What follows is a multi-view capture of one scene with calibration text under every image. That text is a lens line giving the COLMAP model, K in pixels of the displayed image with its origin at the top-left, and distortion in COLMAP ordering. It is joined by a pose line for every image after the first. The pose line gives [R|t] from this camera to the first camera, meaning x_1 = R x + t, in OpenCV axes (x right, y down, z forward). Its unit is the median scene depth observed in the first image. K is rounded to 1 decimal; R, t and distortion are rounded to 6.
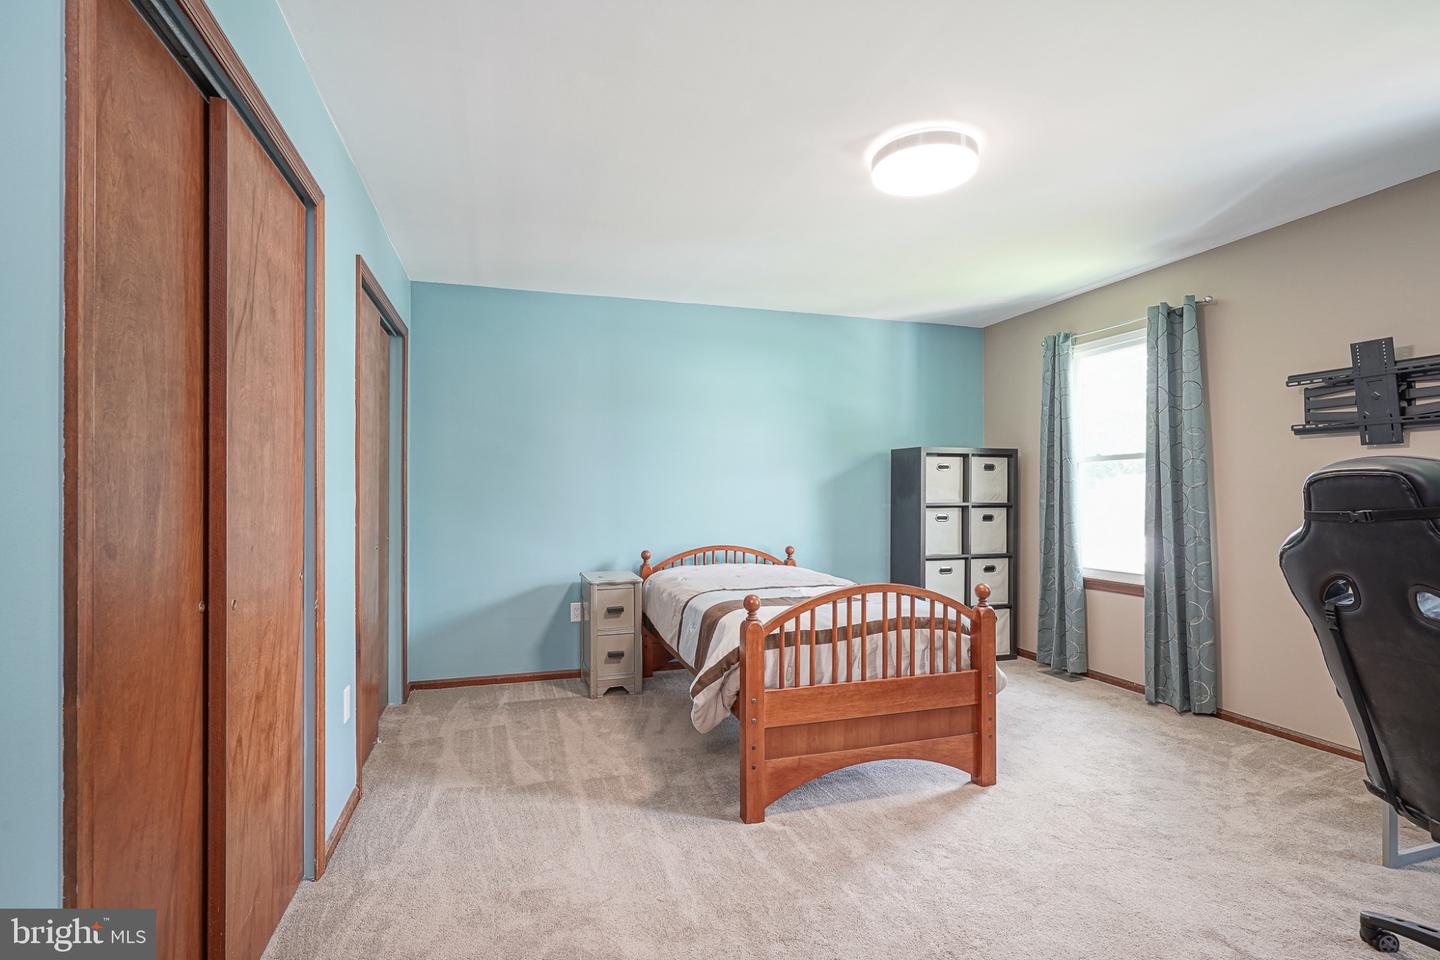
lens RADIAL K [[692.6, 0, 717.4], [0, 692.6, 490.6], [0, 0, 1]] dist [-0.003467, 0.002083]
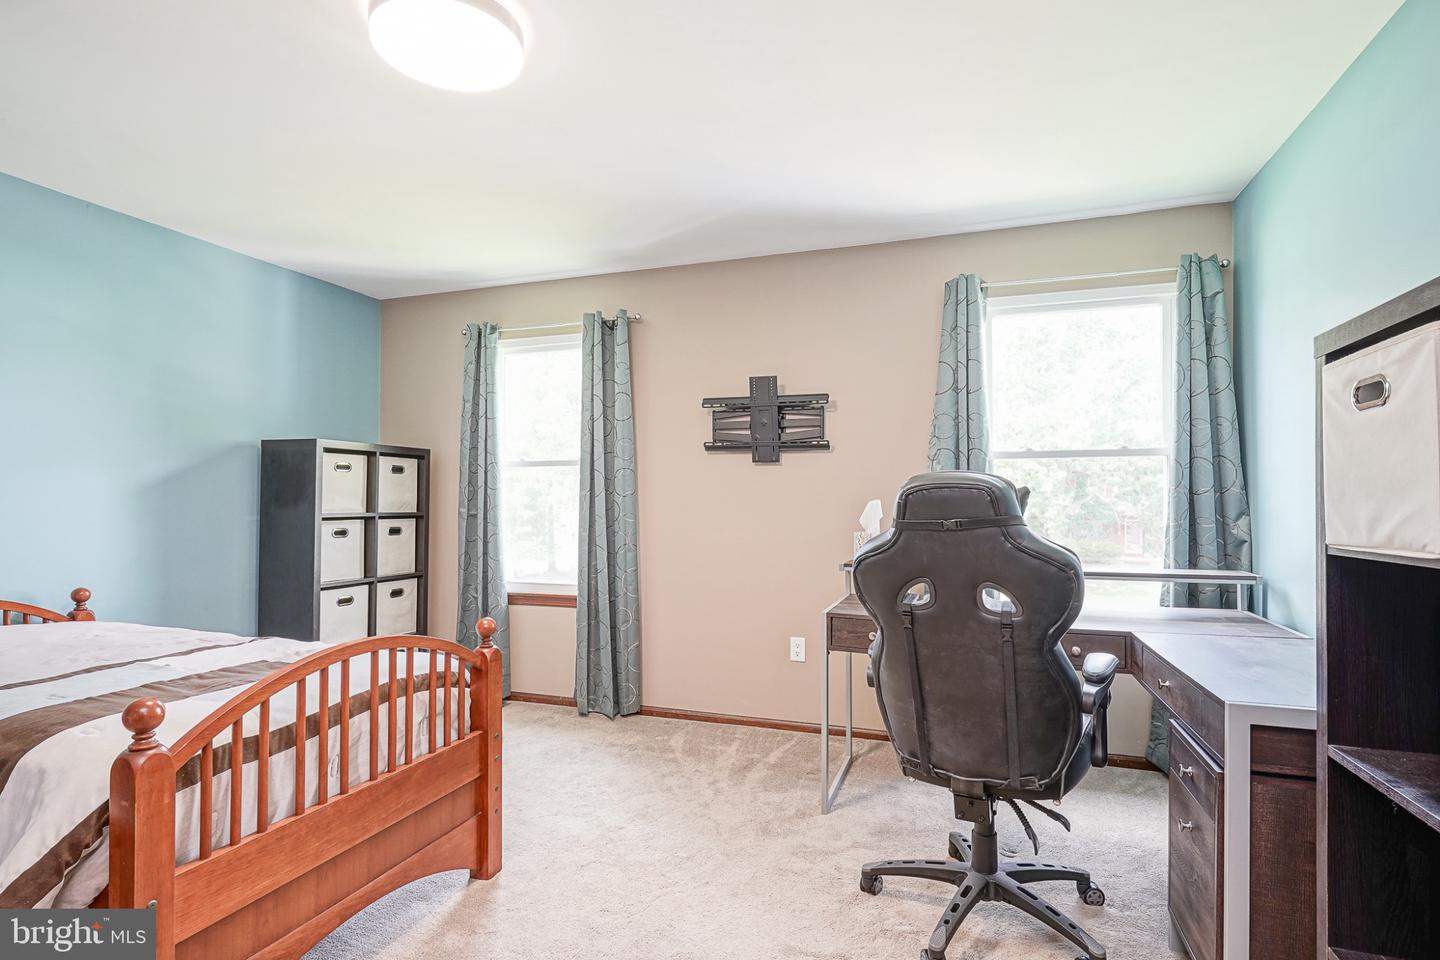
lens RADIAL K [[722.7, 0, 717.1], [0, 722.7, 497.5], [0, 0, 1]] dist [-0.002275, 0.000983]
pose [[0.597638, 0.006136, 0.801742, -0.092641], [-0.006412, 0.999975, -0.002874, -0.000706], [-0.801740, -0.003423, 0.597663, 0.244744]]
